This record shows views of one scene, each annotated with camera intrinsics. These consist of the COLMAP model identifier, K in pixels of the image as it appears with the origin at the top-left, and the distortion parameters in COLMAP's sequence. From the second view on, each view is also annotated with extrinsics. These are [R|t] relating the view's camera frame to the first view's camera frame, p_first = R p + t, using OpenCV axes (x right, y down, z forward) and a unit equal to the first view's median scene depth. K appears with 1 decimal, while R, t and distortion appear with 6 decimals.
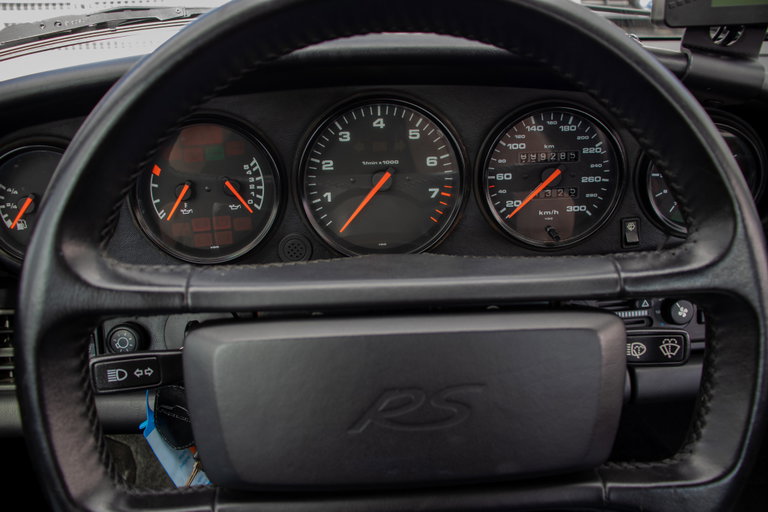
lens RADIAL K [[630.4, 0, 370.7], [0, 630.4, 269.9], [0, 0, 1]] dist [-0.174393, 0.102941]
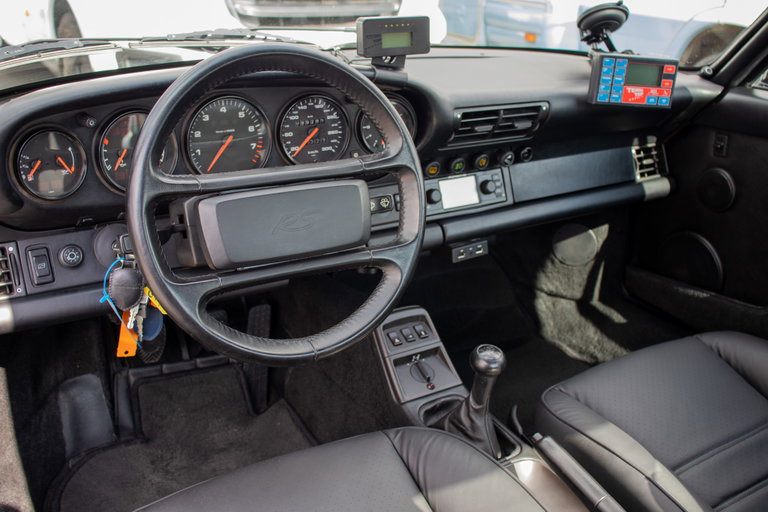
lens RADIAL K [[796.4, 0, 383.9], [0, 796.4, 257.0], [0, 0, 1]] dist [-0.077471, 0.000000]
pose [[0.876591, -0.128958, 0.463636, -0.694002], [0.147200, 0.989102, -0.003197, 0.265580], [-0.458171, 0.071050, 0.886020, -1.223671]]
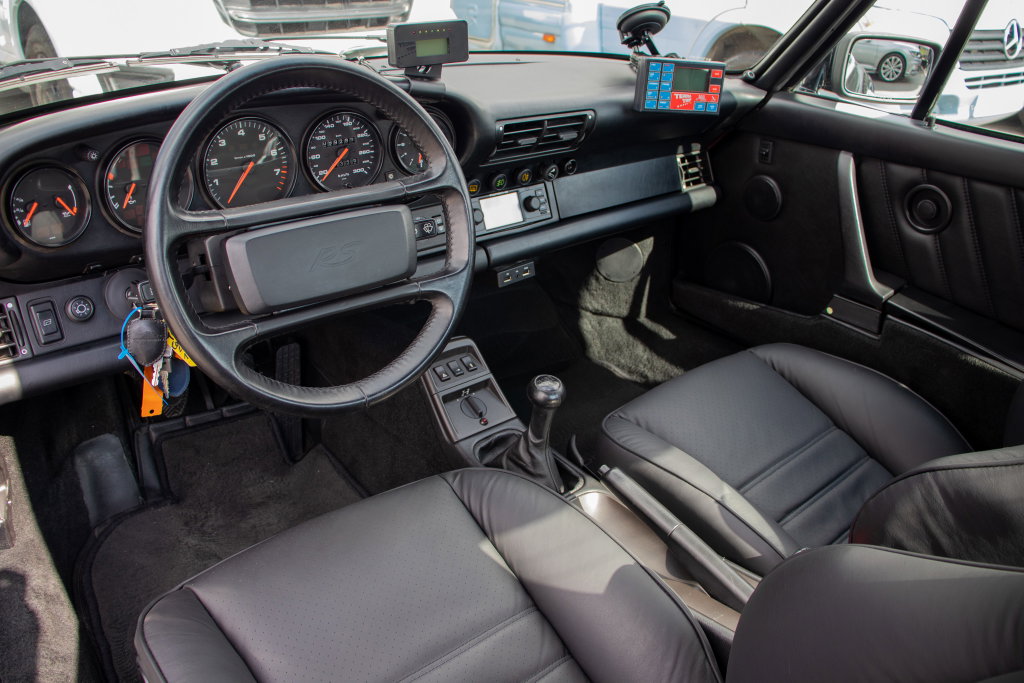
lens RADIAL K [[840.5, 0, 519.4], [0, 840.5, 350.7], [0, 0, 1]] dist [-0.174393, 0.102941]
pose [[0.794133, -0.224269, 0.564851, -0.724506], [0.195664, 0.974284, 0.111744, 0.218486], [-0.575386, 0.021781, 0.817592, -1.118479]]
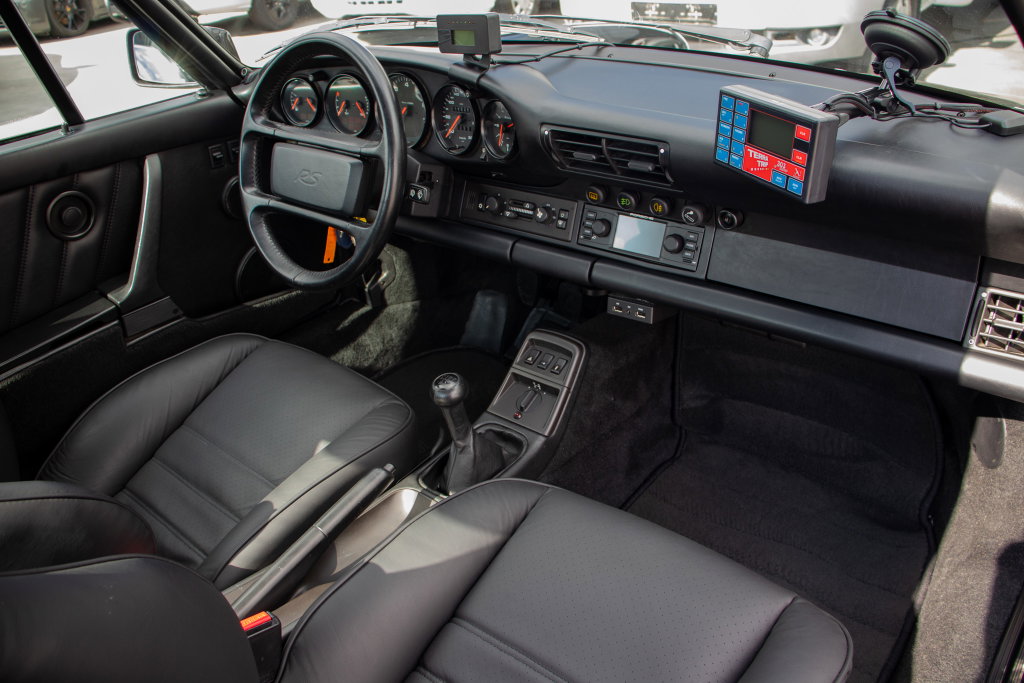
lens RADIAL K [[840.5, 0, 510.1], [0, 840.5, 344.4], [0, 0, 1]] dist [-0.174393, 0.102941]
pose [[0.701834, 0.313101, -0.639841, 2.339342], [-0.239655, 0.949648, 0.201828, -0.040695], [0.670816, 0.011691, 0.741532, -0.861016]]
